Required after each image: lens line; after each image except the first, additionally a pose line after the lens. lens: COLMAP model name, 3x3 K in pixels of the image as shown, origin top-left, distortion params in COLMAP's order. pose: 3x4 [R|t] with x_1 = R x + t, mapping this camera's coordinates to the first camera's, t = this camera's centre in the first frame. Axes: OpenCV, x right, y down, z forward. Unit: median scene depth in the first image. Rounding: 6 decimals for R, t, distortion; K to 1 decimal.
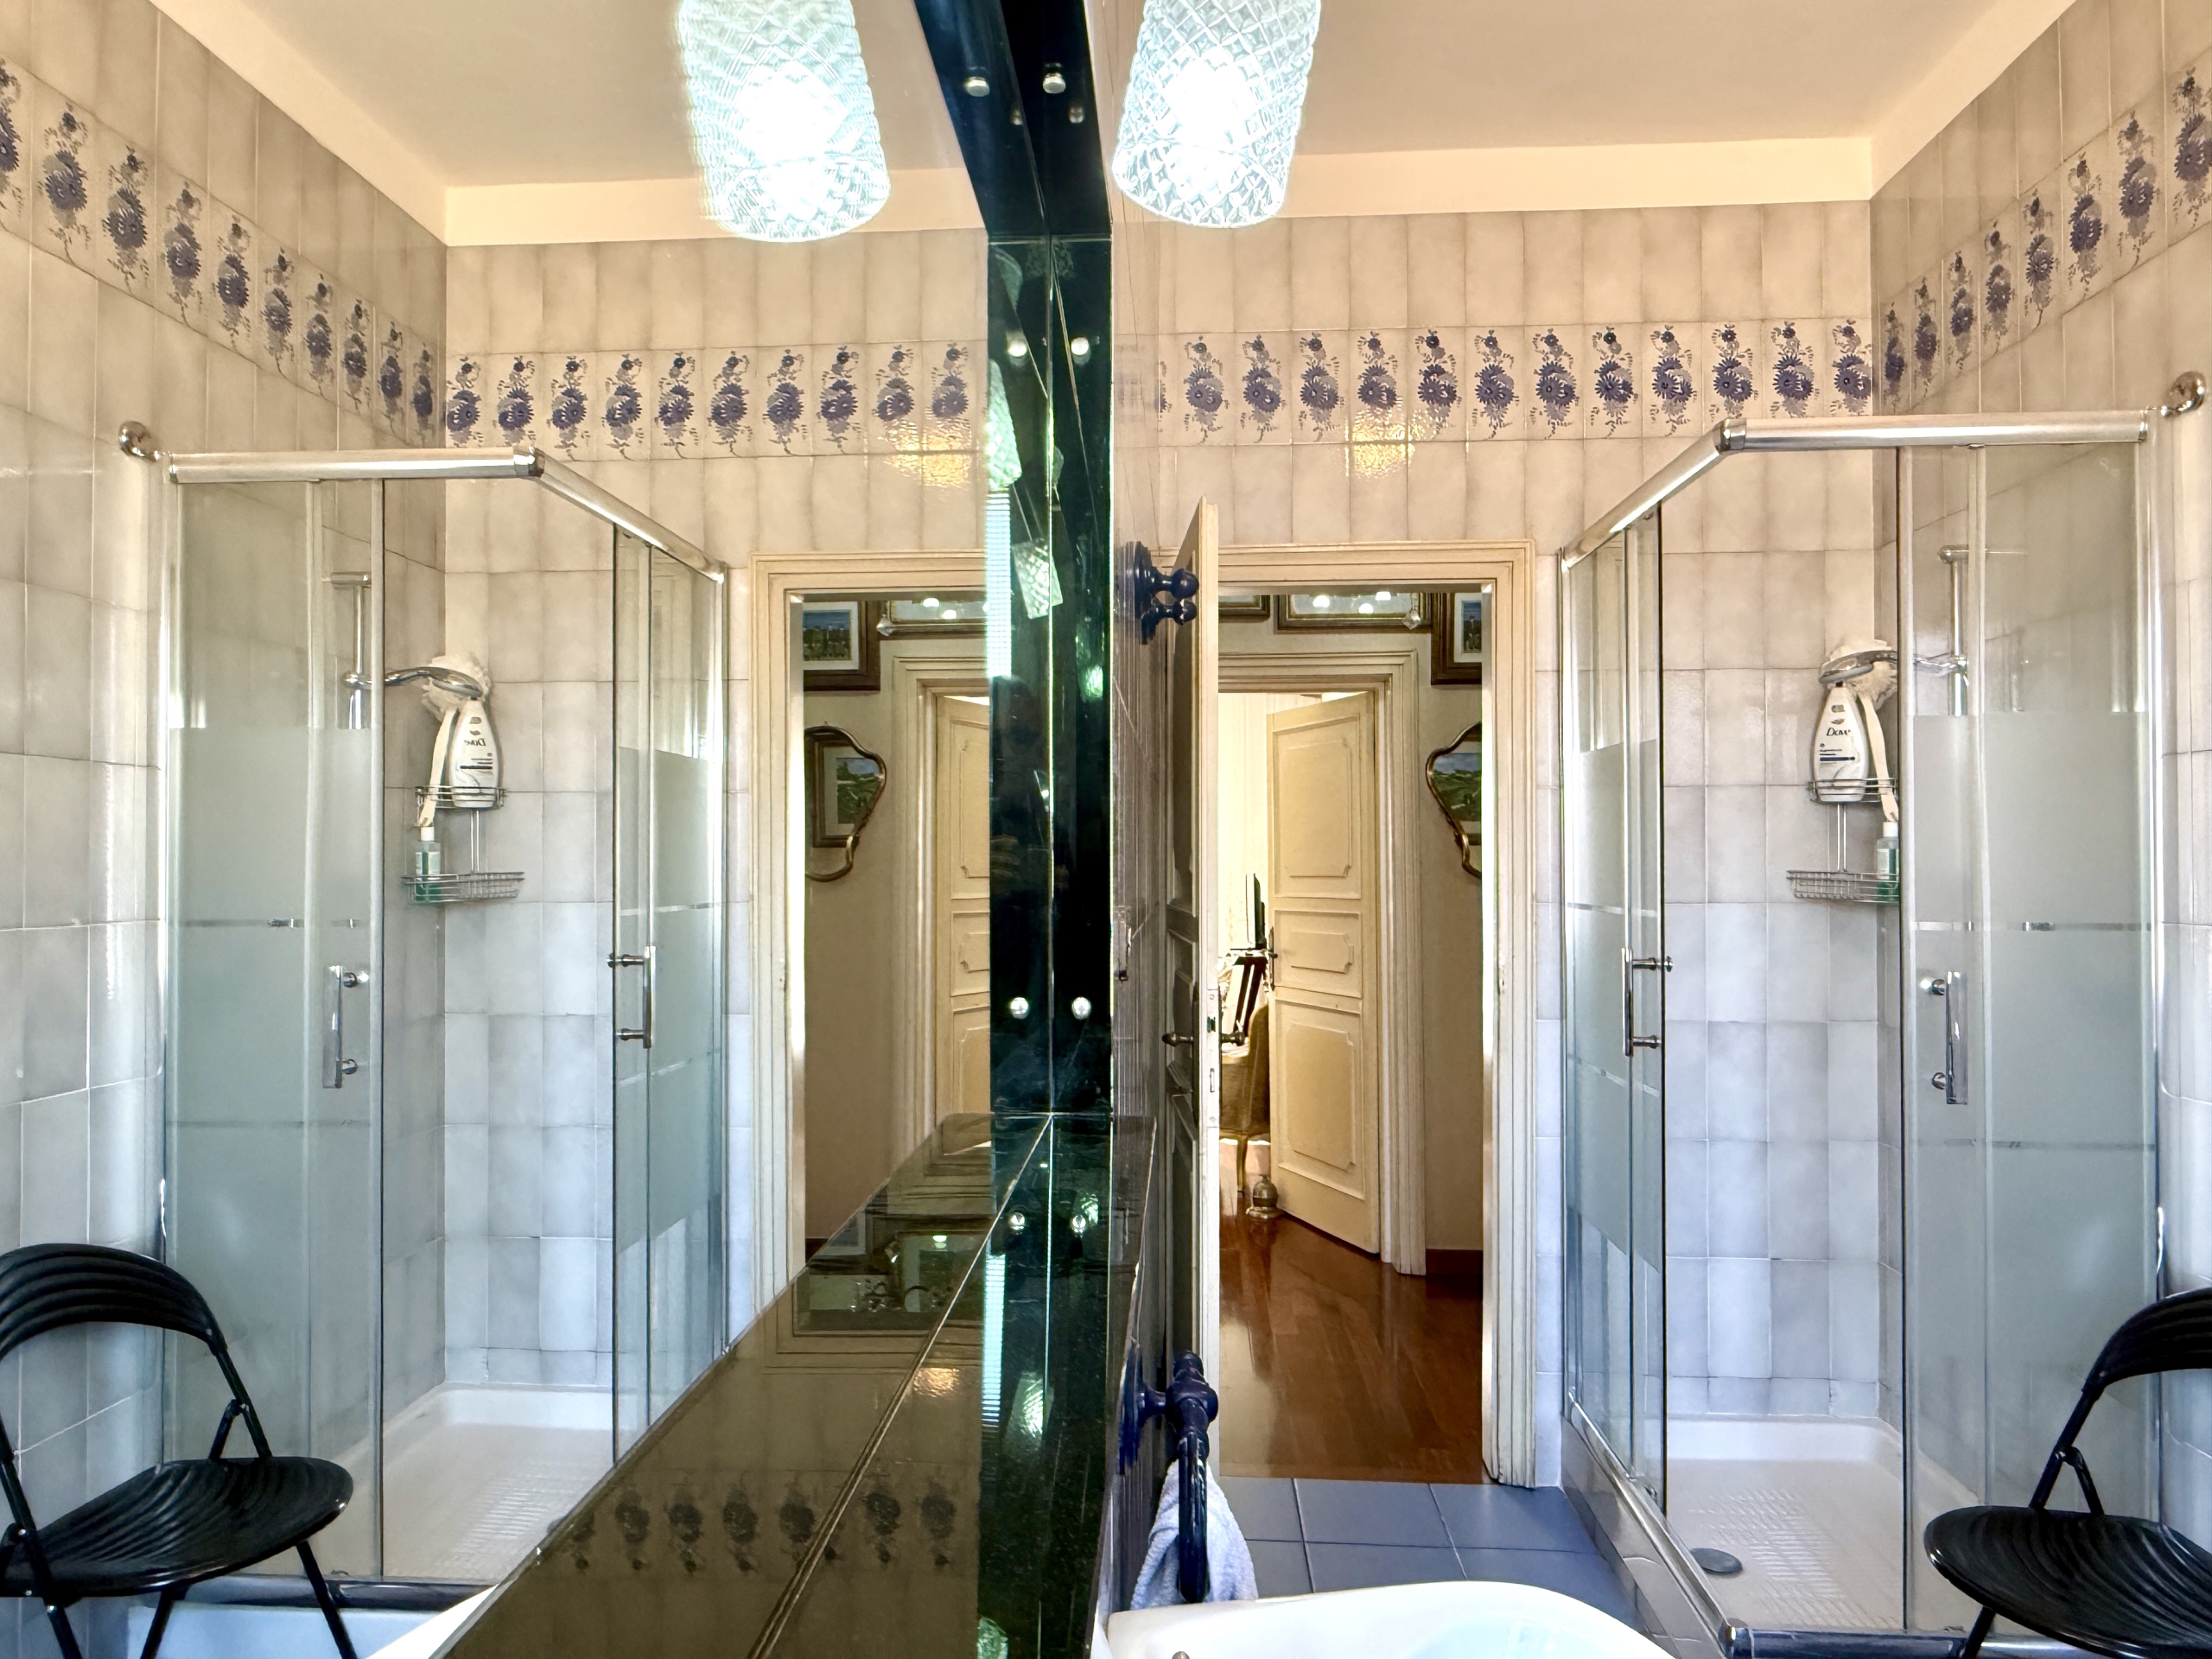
lens RADIAL K [[1391.2, 0, 1102.0], [0, 1391.2, 836.5], [0, 0, 1]] dist [-0.005431, -0.002128]
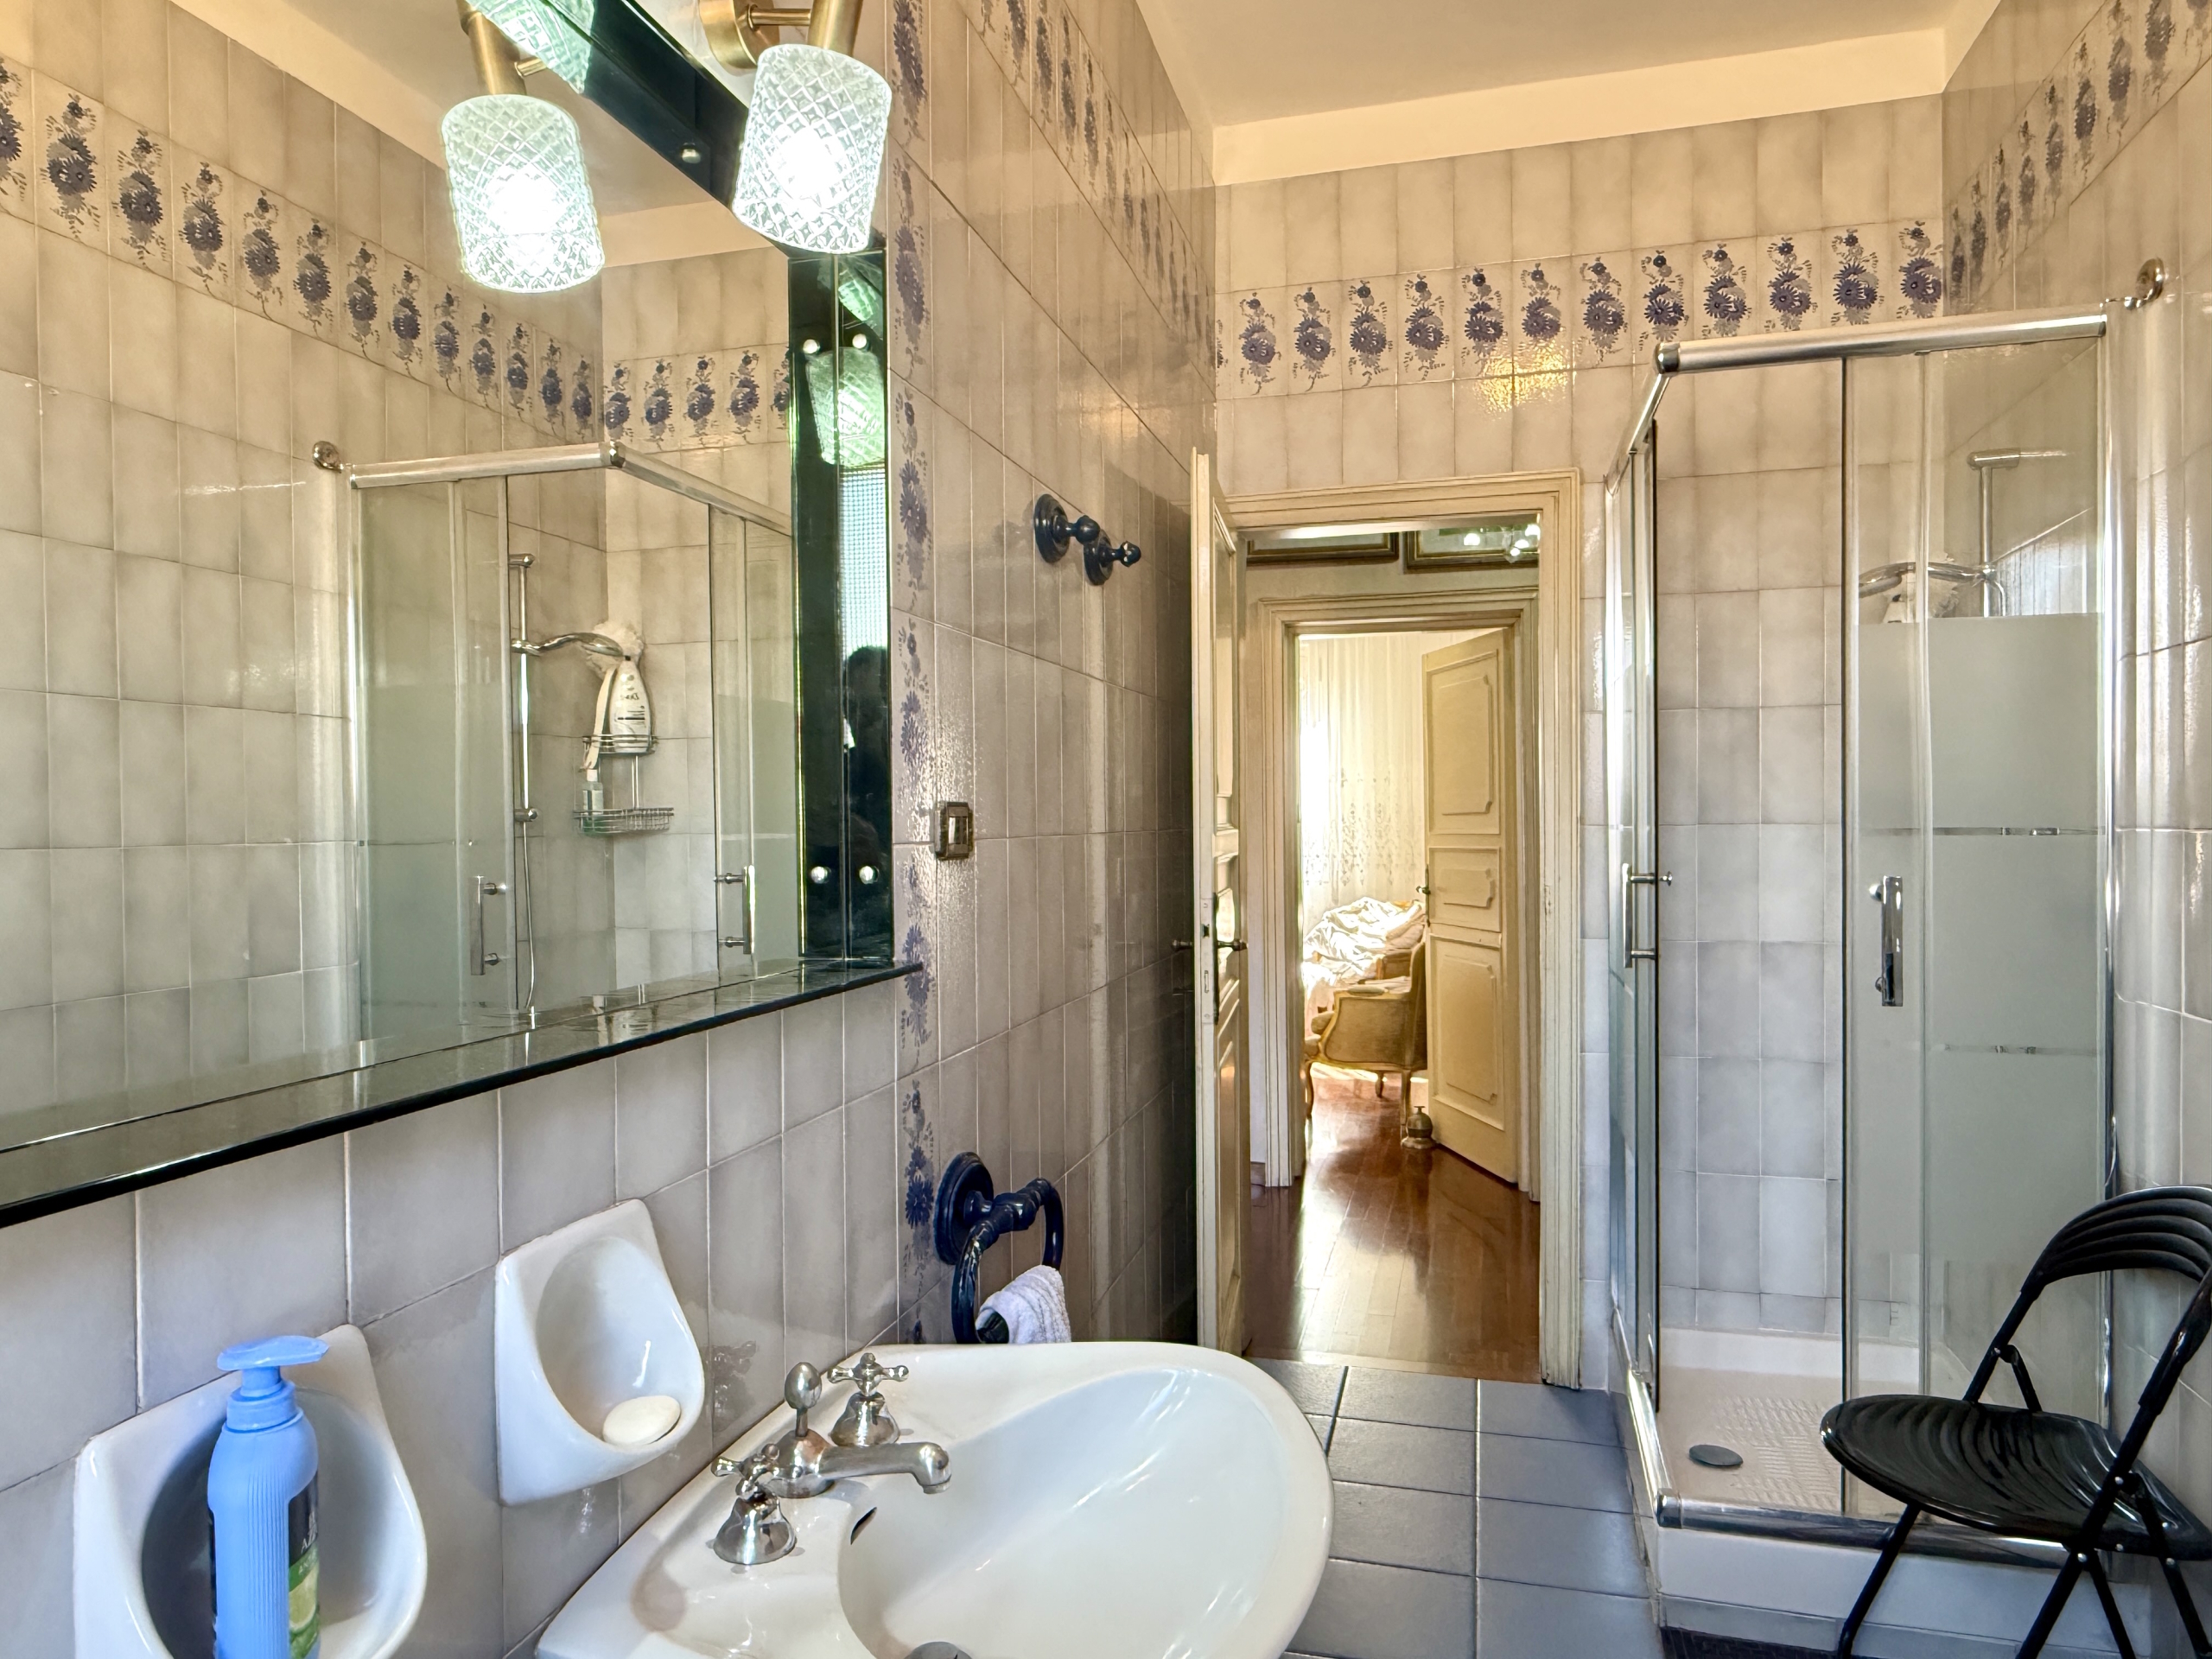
lens RADIAL K [[1391.2, 0, 1105.5], [0, 1391.2, 833.4], [0, 0, 1]] dist [-0.005431, -0.002128]
pose [[0.981161, -0.008134, -0.193022, 0.166537], [0.013797, 0.999512, 0.028014, 0.020125], [0.192700, -0.030150, 0.980794, -0.072303]]
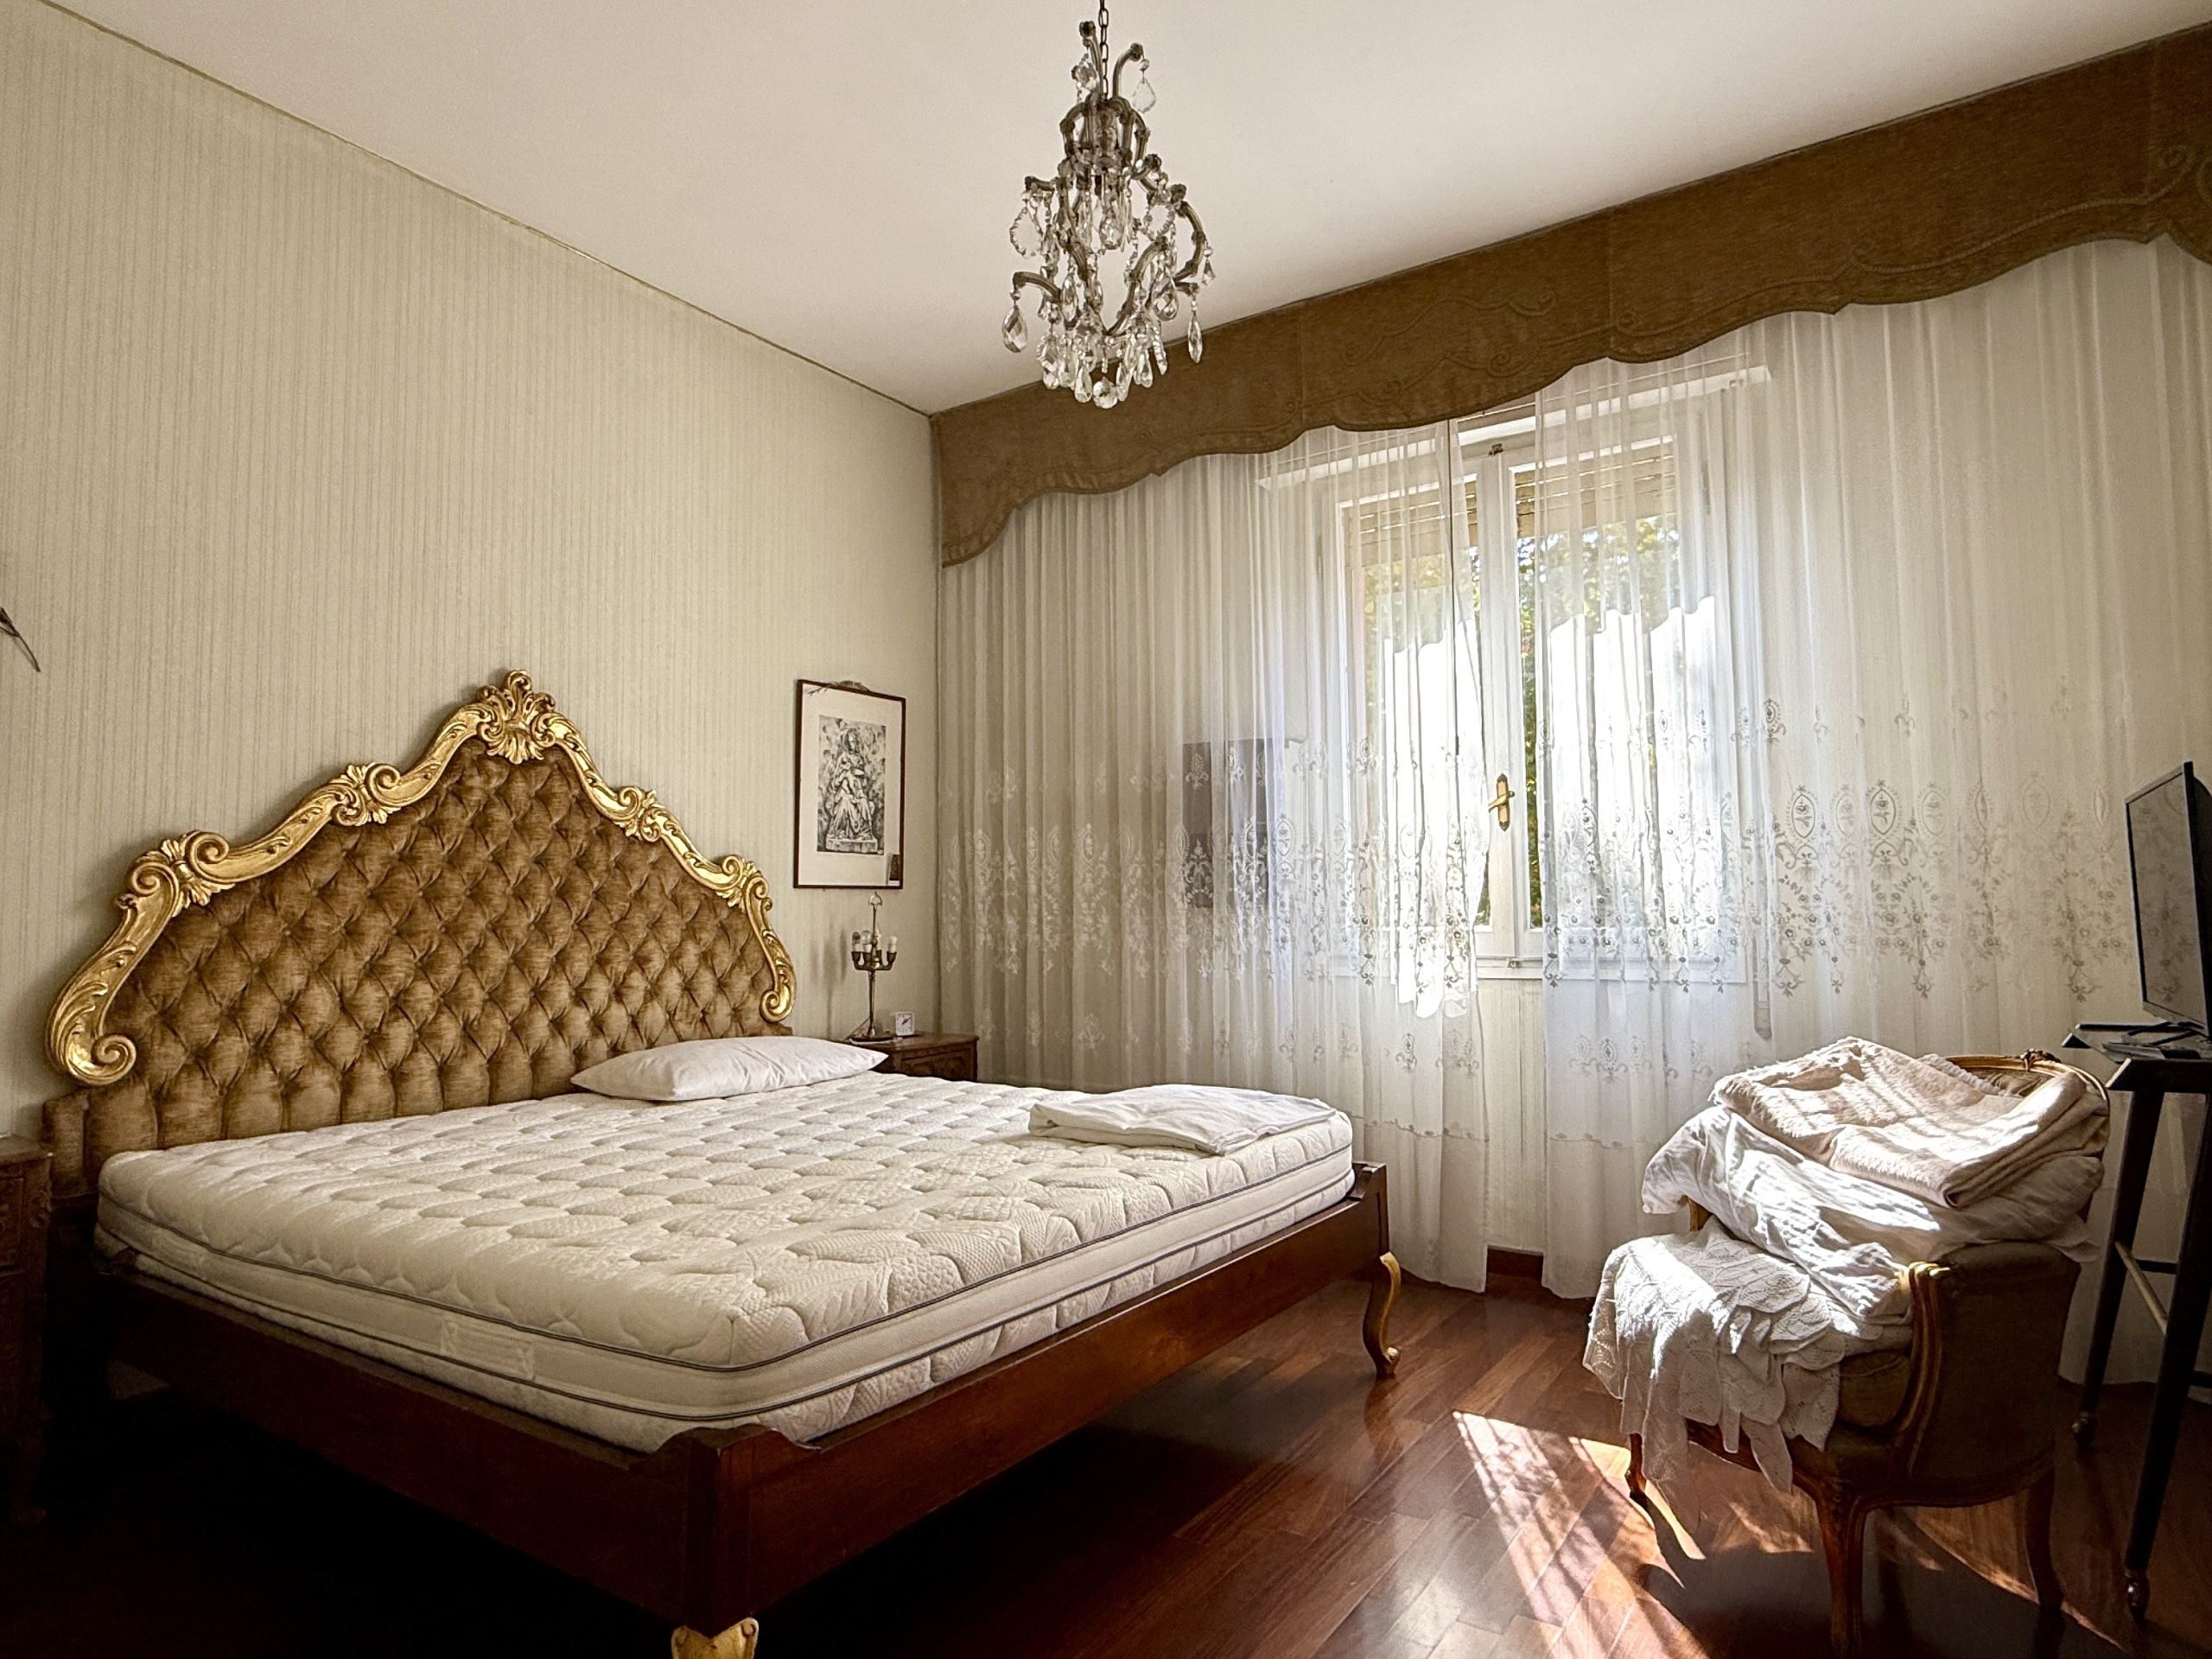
lens RADIAL K [[1313.5, 0, 1106.0], [0, 1313.5, 826.8], [0, 0, 1]] dist [0.001506, -0.002254]
pose [[0.868948, -0.045281, -0.492827, 0.151963], [0.021200, 0.998297, -0.054344, 0.096046], [0.494448, 0.036775, 0.868429, 1.164149]]
